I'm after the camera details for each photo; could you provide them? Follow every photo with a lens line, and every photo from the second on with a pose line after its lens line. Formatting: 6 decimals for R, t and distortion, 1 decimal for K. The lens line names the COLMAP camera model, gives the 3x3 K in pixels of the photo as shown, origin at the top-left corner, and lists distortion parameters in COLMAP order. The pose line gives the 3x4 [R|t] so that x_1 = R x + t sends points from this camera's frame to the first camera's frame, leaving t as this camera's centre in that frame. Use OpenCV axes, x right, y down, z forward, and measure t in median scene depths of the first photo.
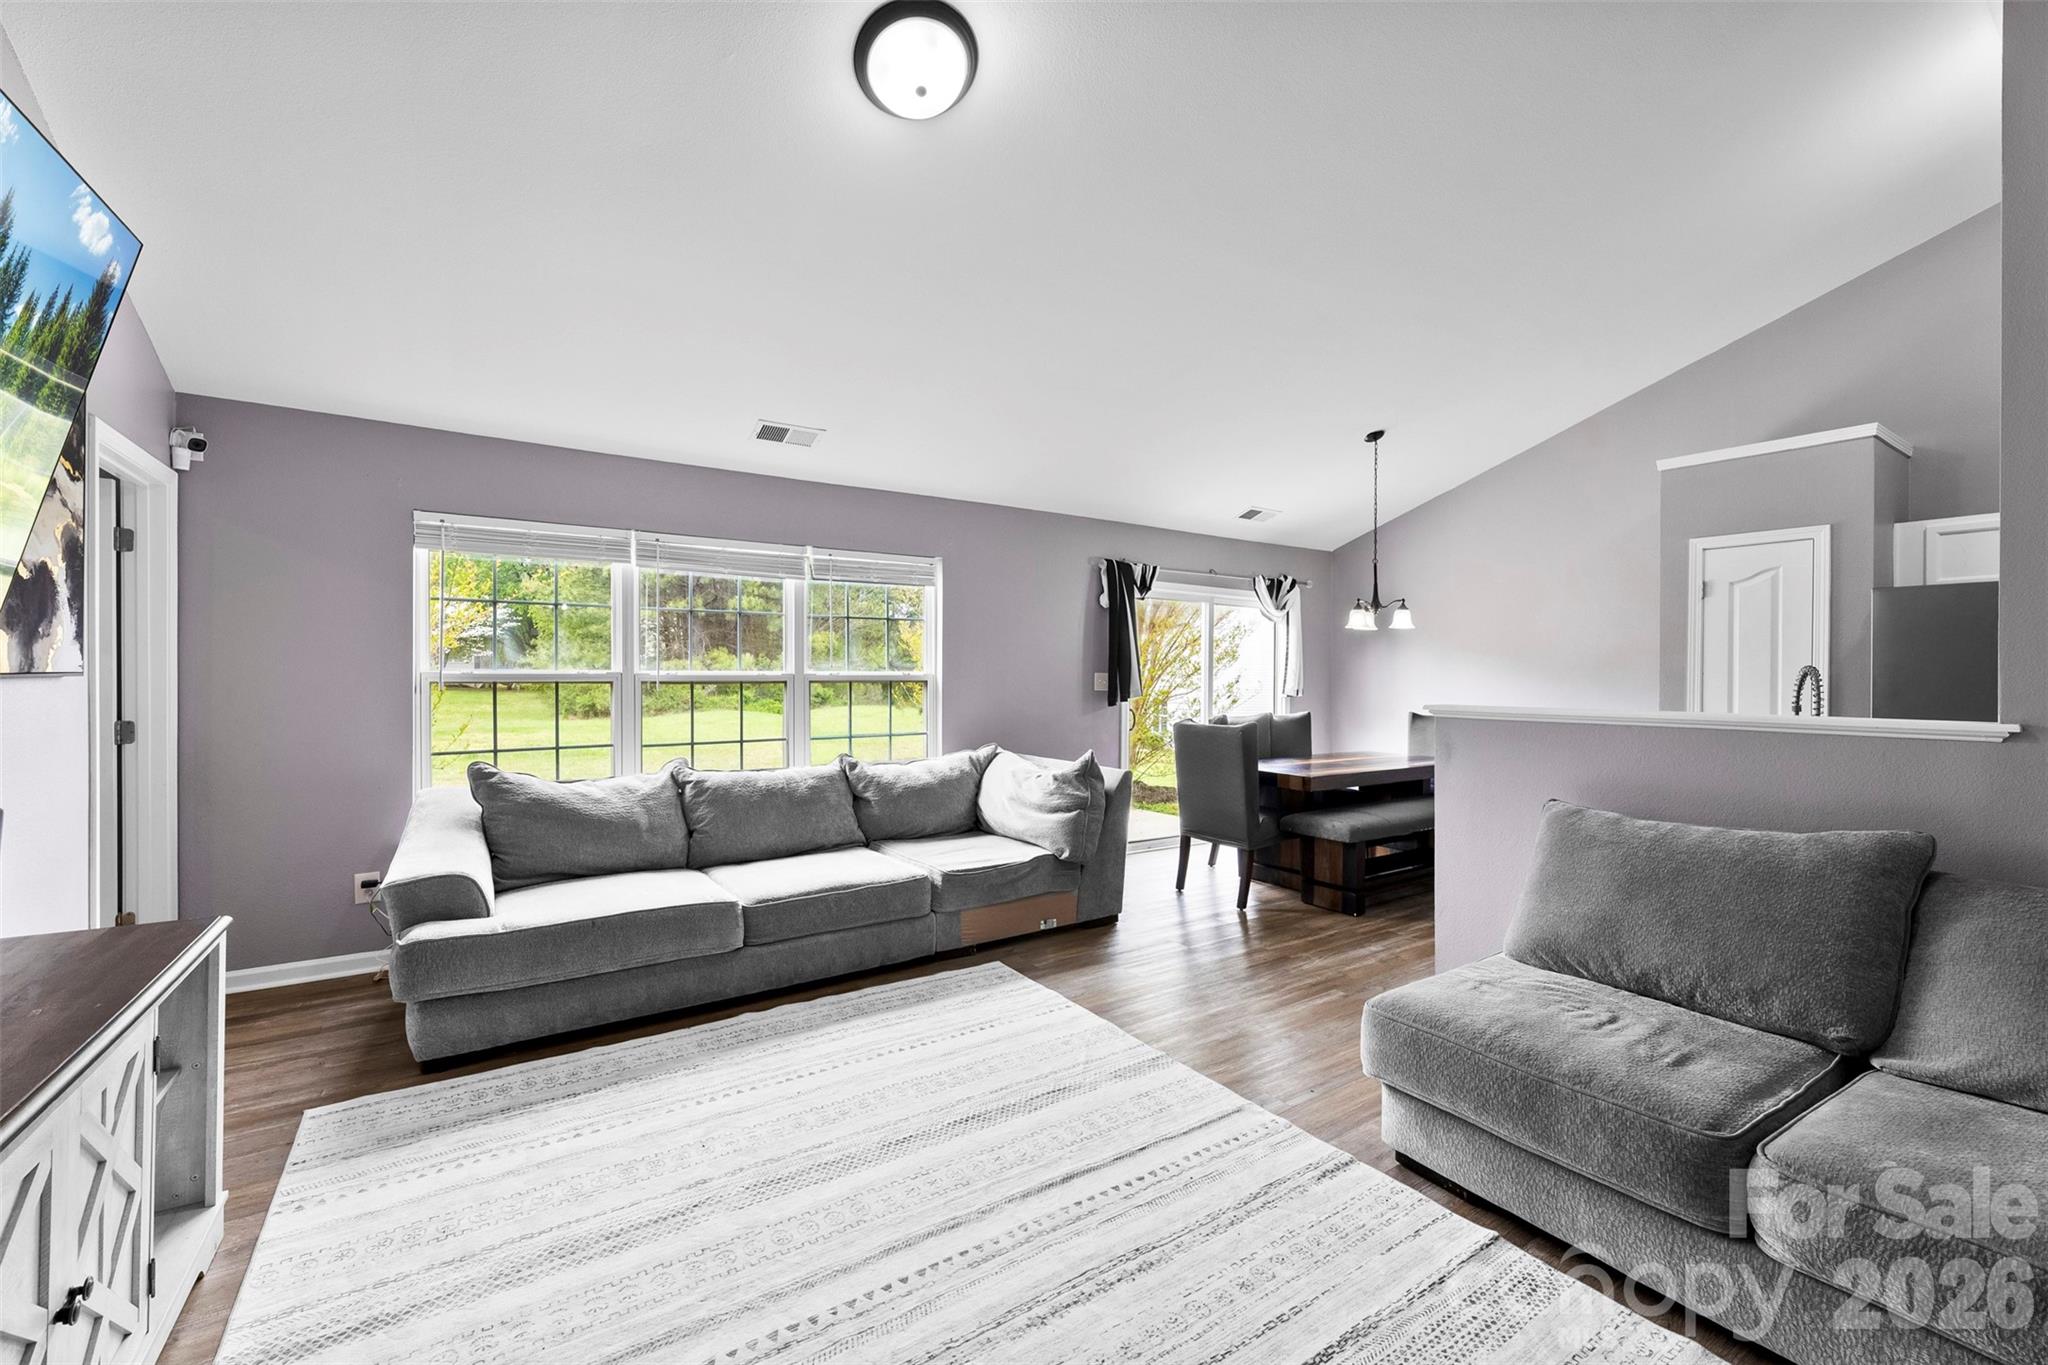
lens RADIAL K [[831.0, 0, 1033.4], [0, 831.0, 677.3], [0, 0, 1]] dist [0.004293, 0.000414]
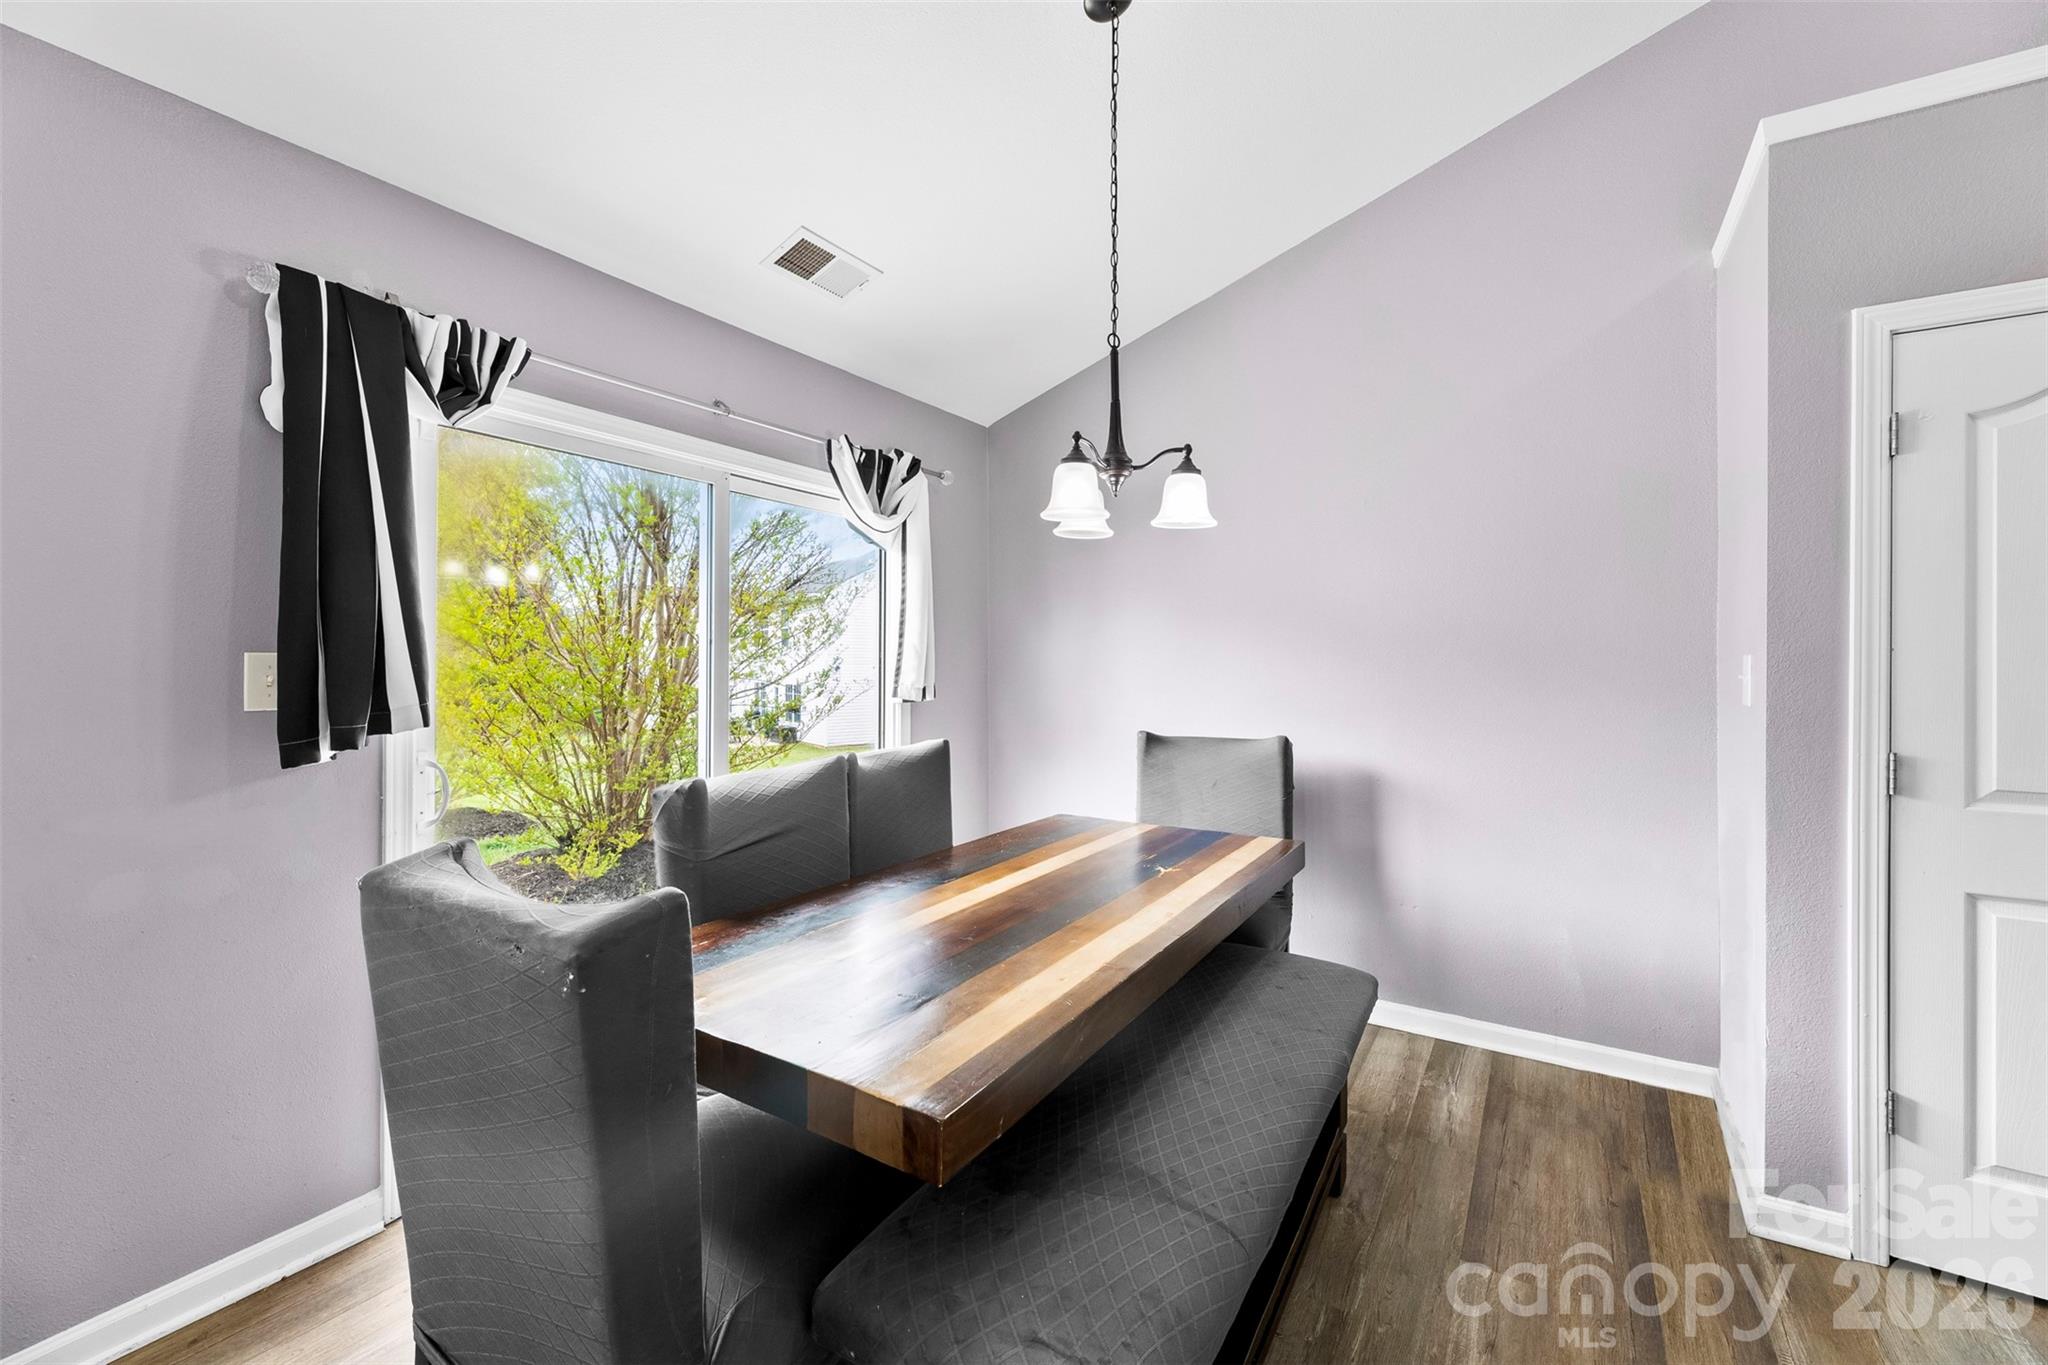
lens RADIAL K [[831.0, 0, 1031.1], [0, 831.0, 667.7], [0, 0, 1]] dist [0.004293, 0.000414]
pose [[0.916570, -0.008316, 0.399787, 0.208939], [0.004693, 0.999939, 0.010040, -0.001401], [-0.399846, -0.007326, 0.916553, 0.612835]]
